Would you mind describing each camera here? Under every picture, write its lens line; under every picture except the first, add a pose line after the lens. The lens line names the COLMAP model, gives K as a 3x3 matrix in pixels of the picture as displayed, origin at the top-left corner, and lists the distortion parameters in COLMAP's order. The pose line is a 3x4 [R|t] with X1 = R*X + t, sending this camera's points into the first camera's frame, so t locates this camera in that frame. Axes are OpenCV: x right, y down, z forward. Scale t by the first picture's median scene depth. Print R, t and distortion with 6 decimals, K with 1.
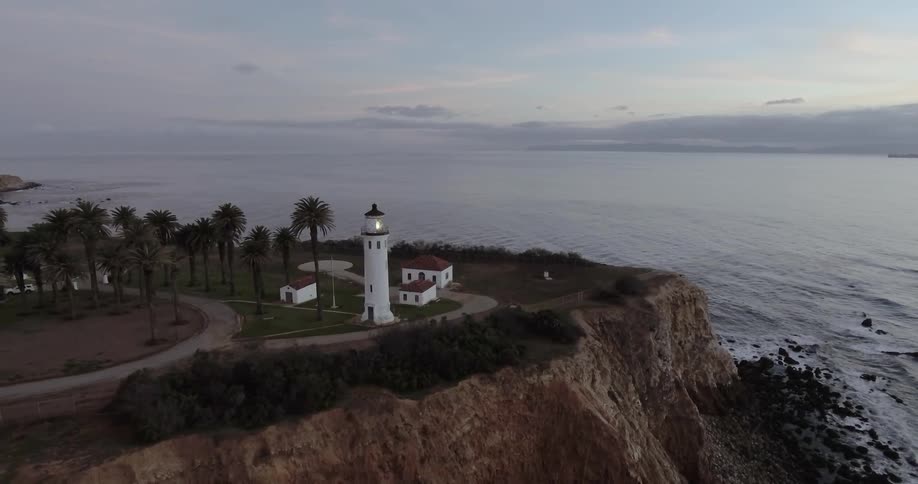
lens RADIAL K [[516.4, 0, 459.0], [0, 516.4, 242.0], [0, 0, 1]] dist [-0.017955, 0.000816]
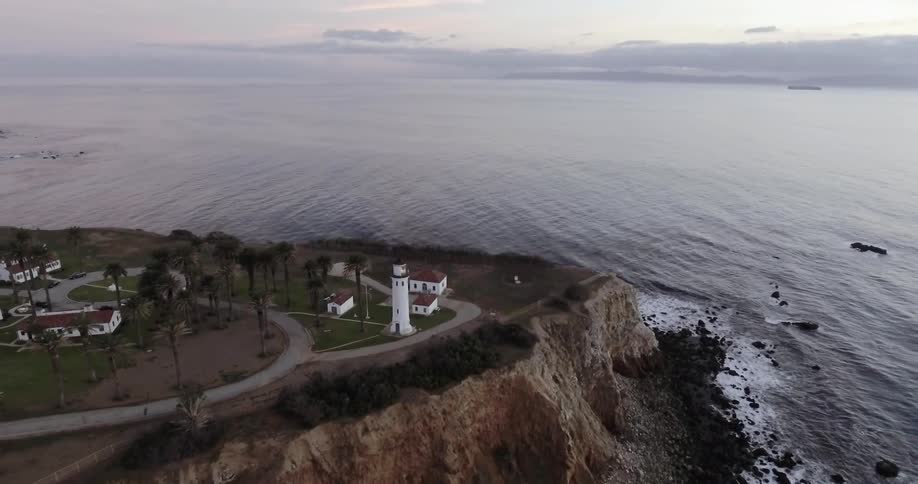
lens RADIAL K [[516.4, 0, 459.0], [0, 516.4, 242.0], [0, 0, 1]] dist [-0.017955, 0.000816]
pose [[0.998849, -0.007368, 0.047399, -0.063335], [0.002119, 0.993945, 0.109855, -0.277113], [-0.047921, -0.109628, 0.992817, -0.475601]]
